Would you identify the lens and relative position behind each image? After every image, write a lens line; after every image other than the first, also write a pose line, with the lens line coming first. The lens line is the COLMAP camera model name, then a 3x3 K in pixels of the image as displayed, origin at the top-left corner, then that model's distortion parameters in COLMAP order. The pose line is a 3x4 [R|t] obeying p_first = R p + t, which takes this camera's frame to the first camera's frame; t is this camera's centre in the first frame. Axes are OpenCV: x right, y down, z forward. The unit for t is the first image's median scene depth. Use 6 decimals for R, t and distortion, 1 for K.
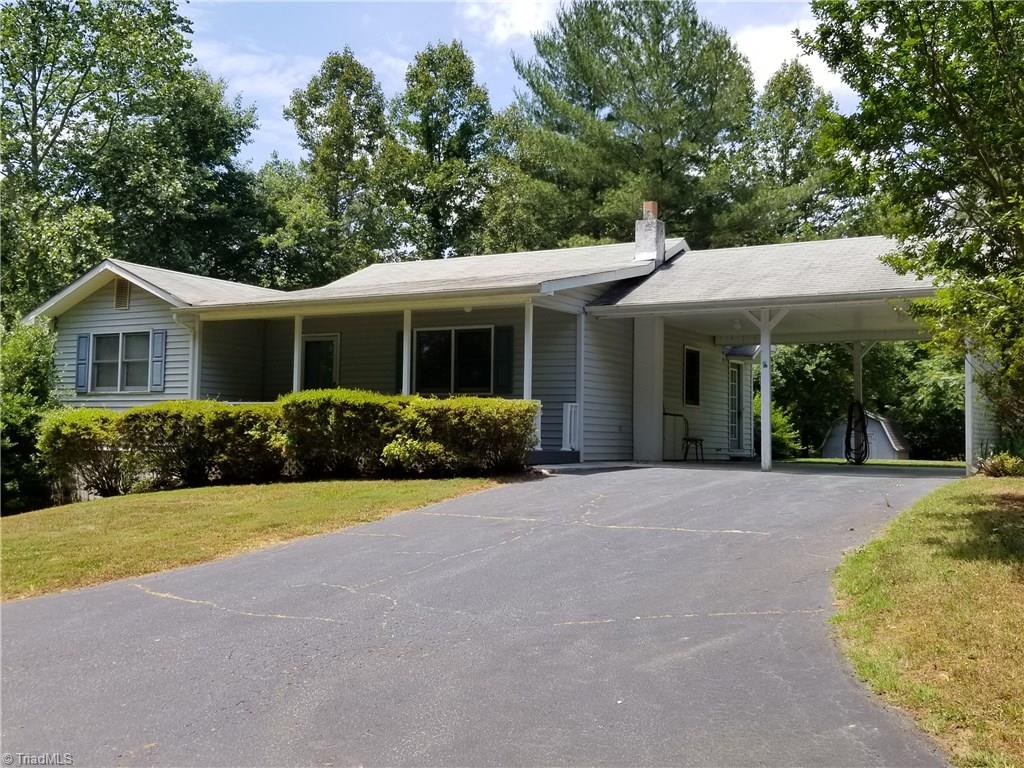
lens RADIAL K [[1058.7, 0, 512.0], [0, 1058.7, 384.0], [0, 0, 1]] dist [0.092704, -0.005009]
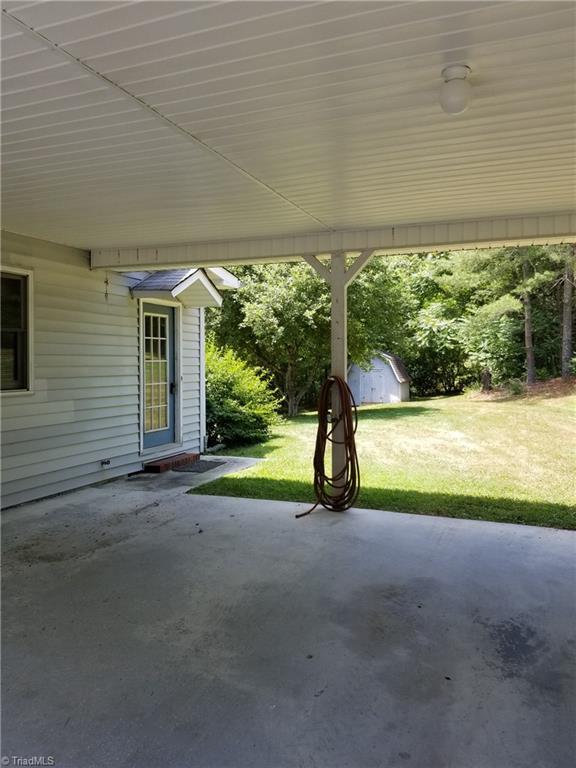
lens RADIAL K [[689.3, 0, 288.0], [0, 689.3, 384.0], [0, 0, 1]] dist [0.029734, 0.001811]
pose [[0.982876, -0.018132, 0.183375, 0.159504], [0.002724, 0.996468, 0.083931, -0.005659], [-0.184249, -0.081994, 0.979454, 0.456449]]
